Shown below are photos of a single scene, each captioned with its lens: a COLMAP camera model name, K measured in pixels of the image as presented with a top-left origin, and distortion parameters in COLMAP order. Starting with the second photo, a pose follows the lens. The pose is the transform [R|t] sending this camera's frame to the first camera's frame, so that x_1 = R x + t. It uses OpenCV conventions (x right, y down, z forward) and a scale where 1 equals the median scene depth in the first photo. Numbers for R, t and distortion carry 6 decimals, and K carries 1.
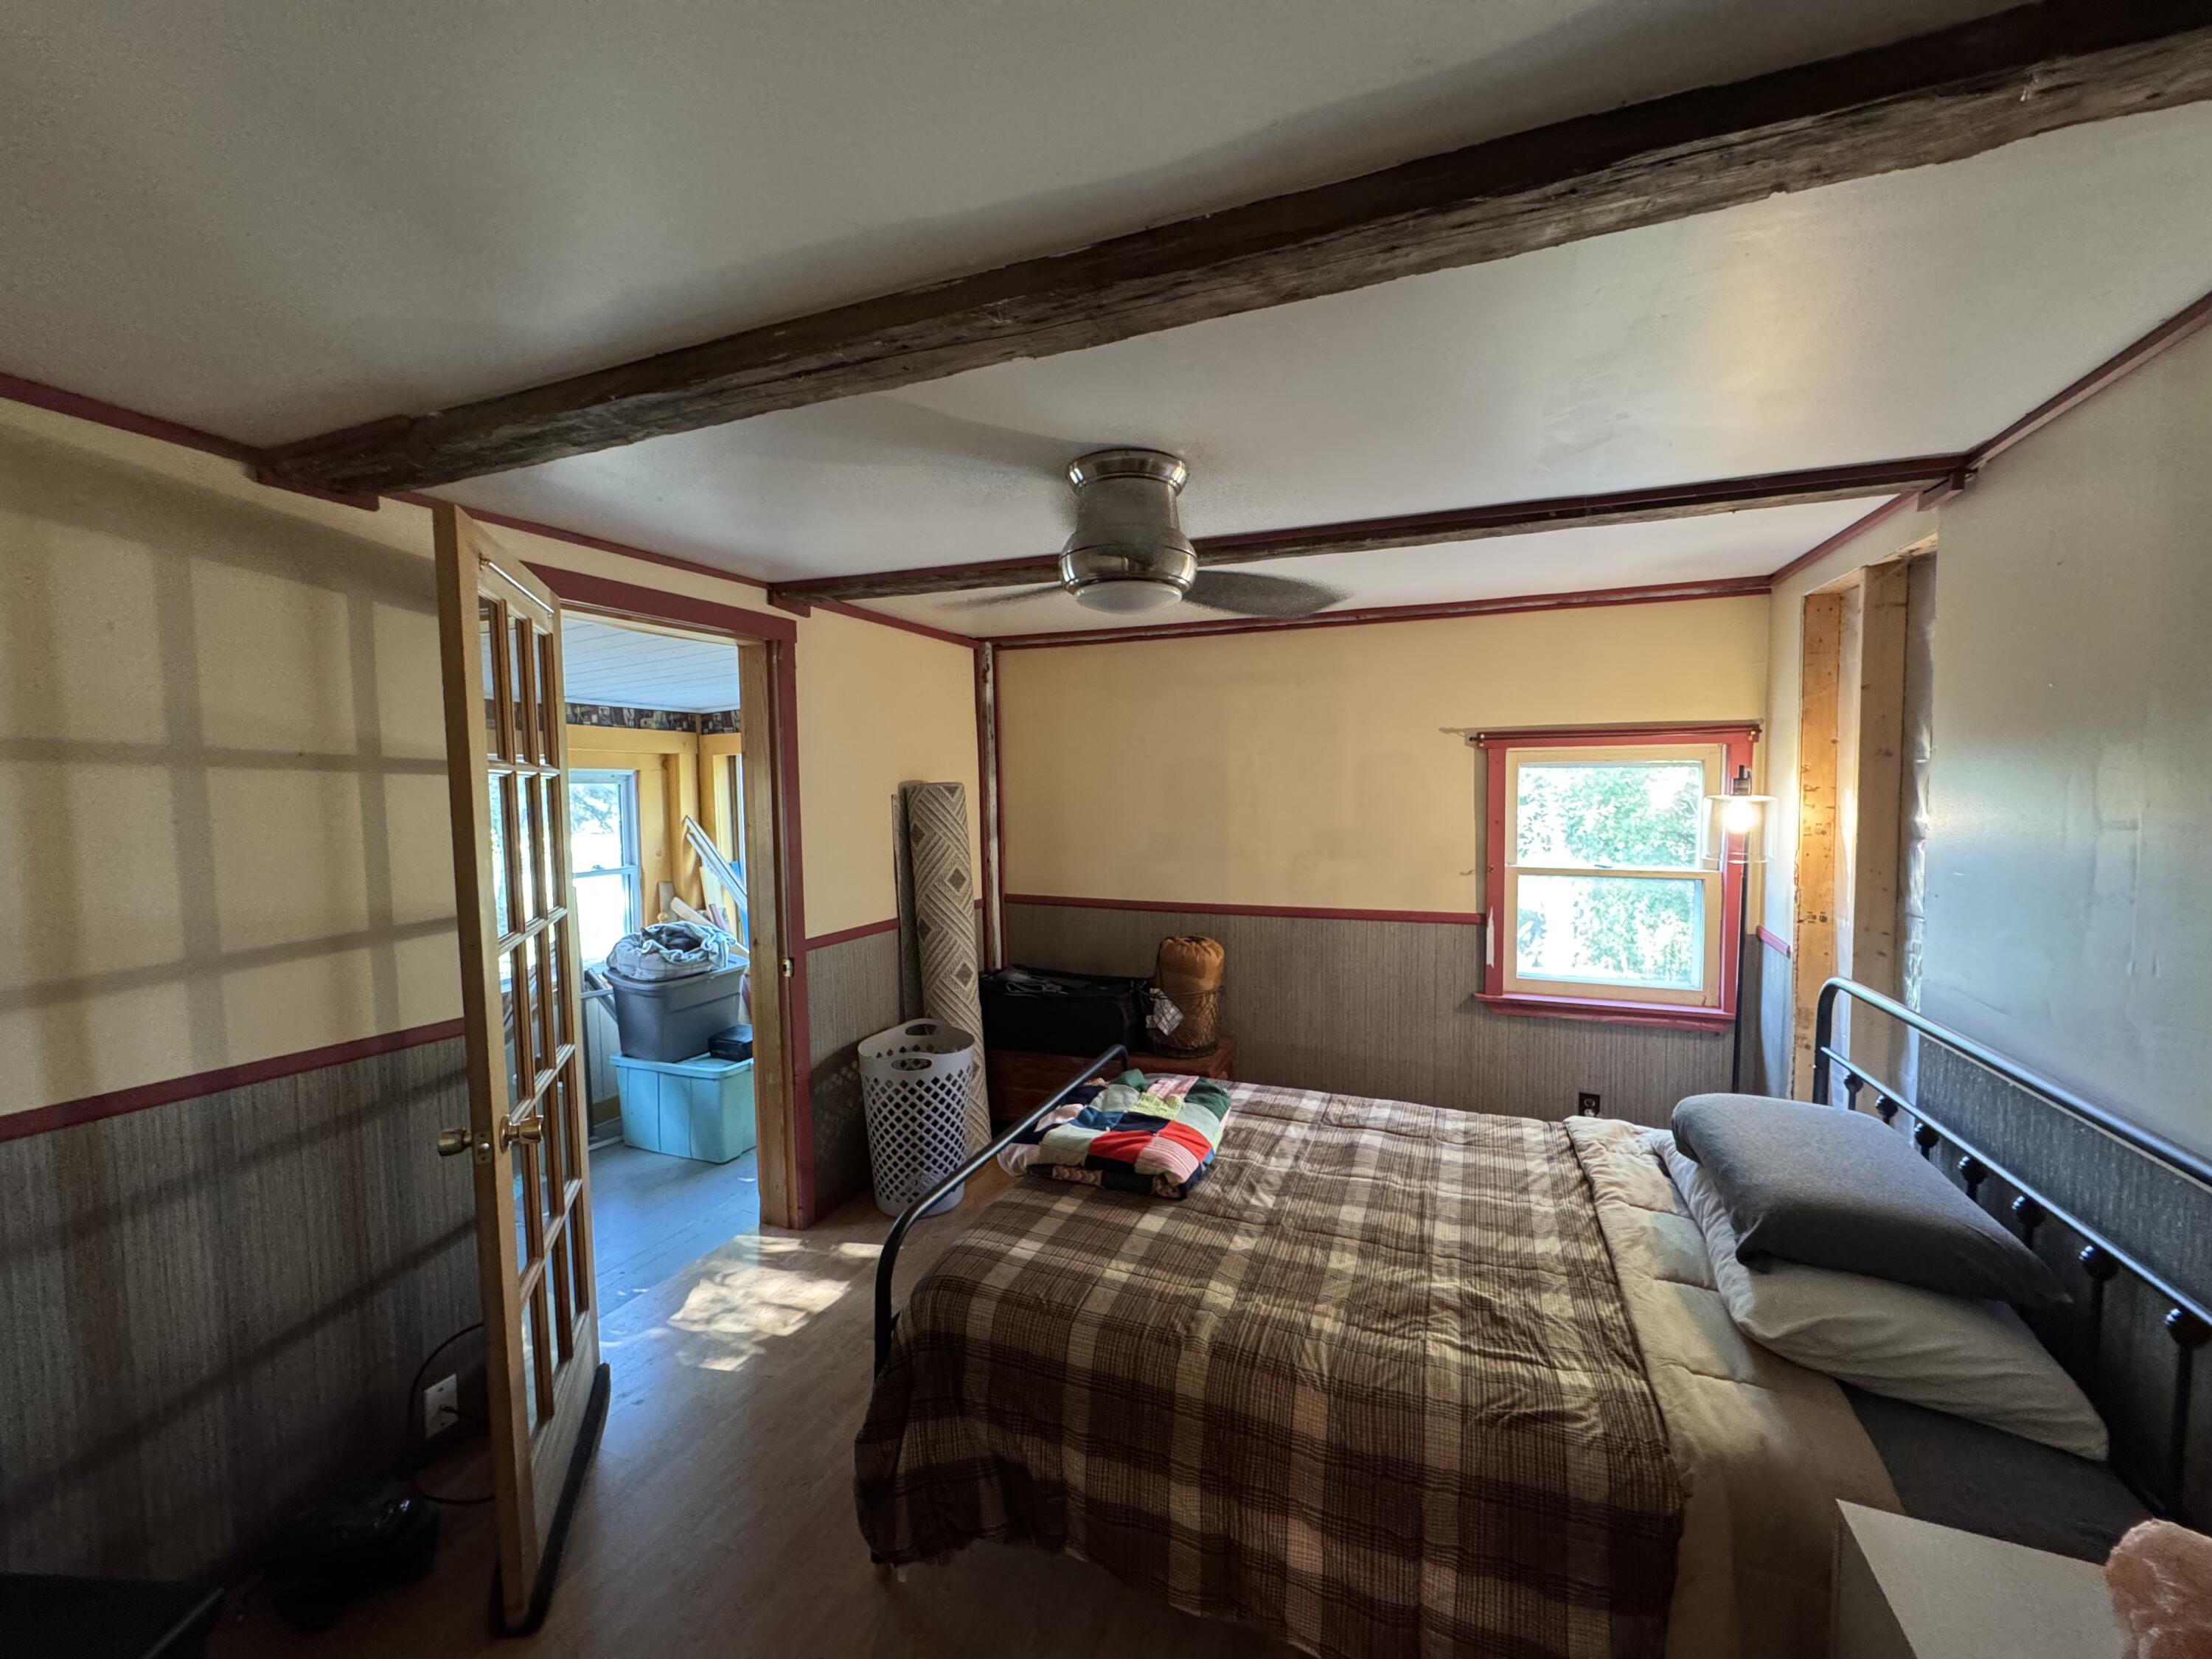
lens RADIAL K [[886.4, 0, 1101.9], [0, 886.4, 837.8], [0, 0, 1]] dist [0.000145, -0.000139]
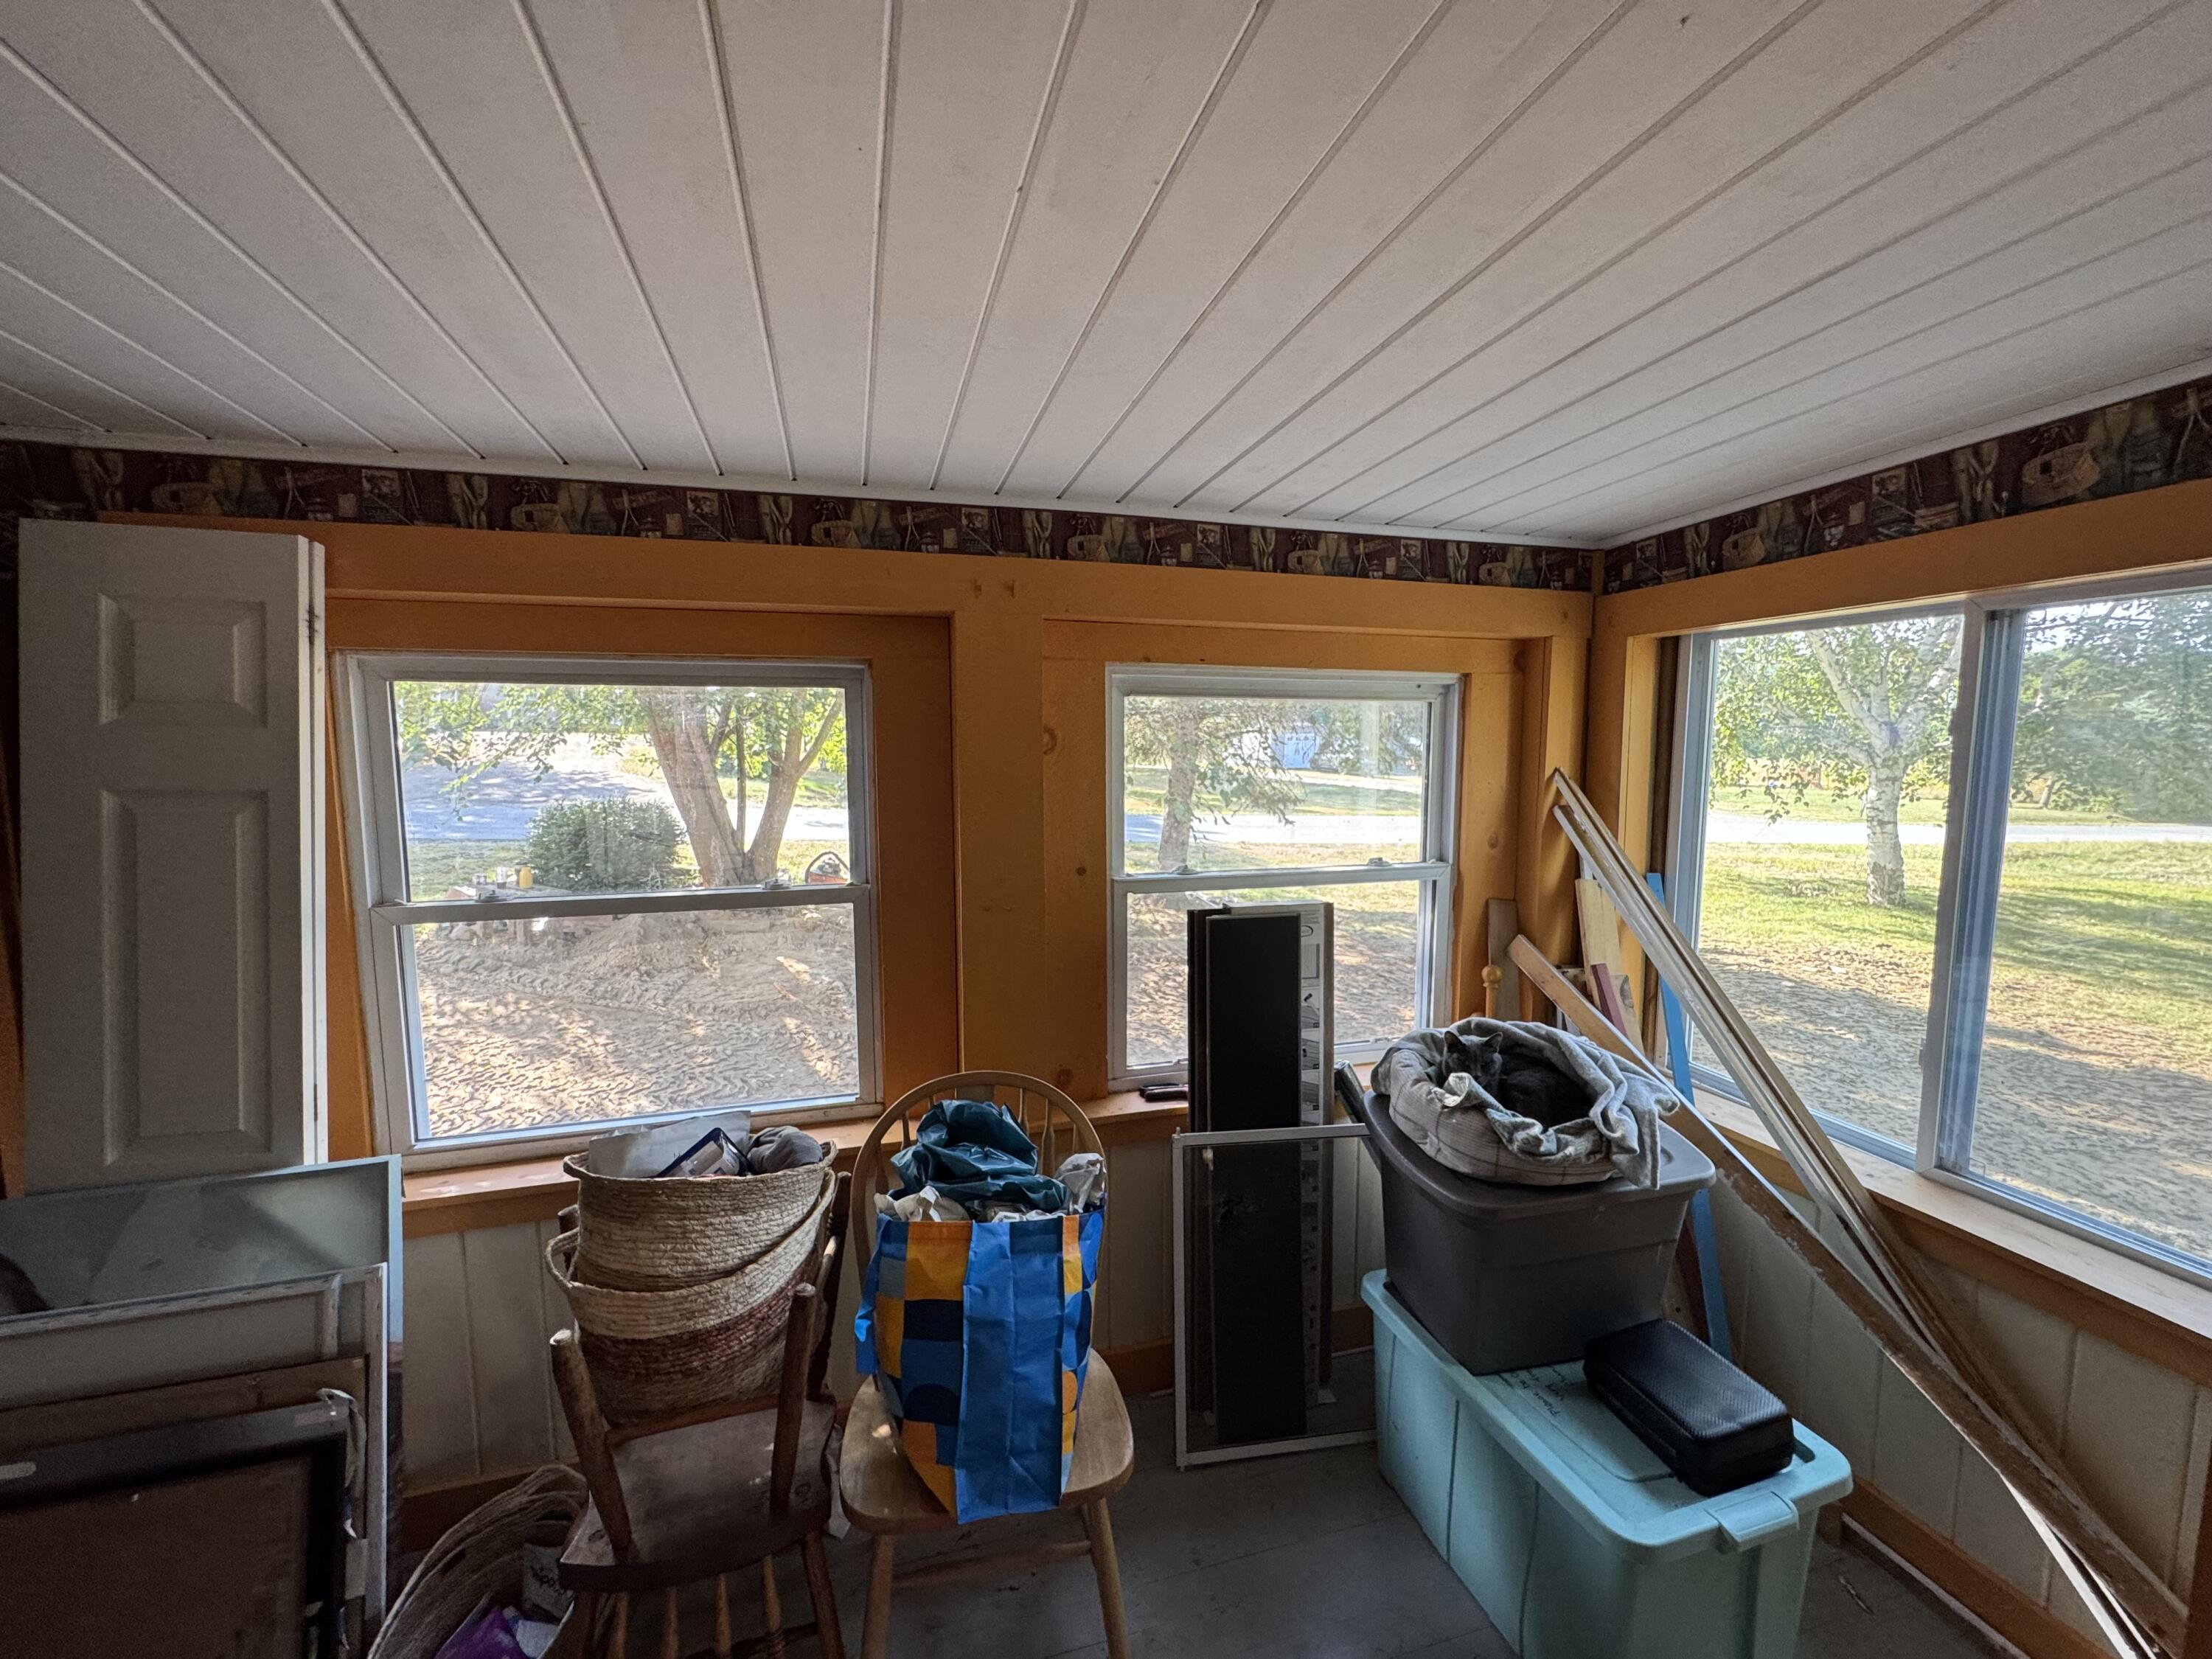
lens RADIAL K [[886.4, 0, 1102.4], [0, 886.4, 821.3], [0, 0, 1]] dist [0.000145, -0.000139]
pose [[0.650469, 0.087662, -0.754457, -0.273084], [-0.048418, 0.996083, 0.073993, -0.020362], [0.757988, -0.011600, 0.652165, 0.517722]]
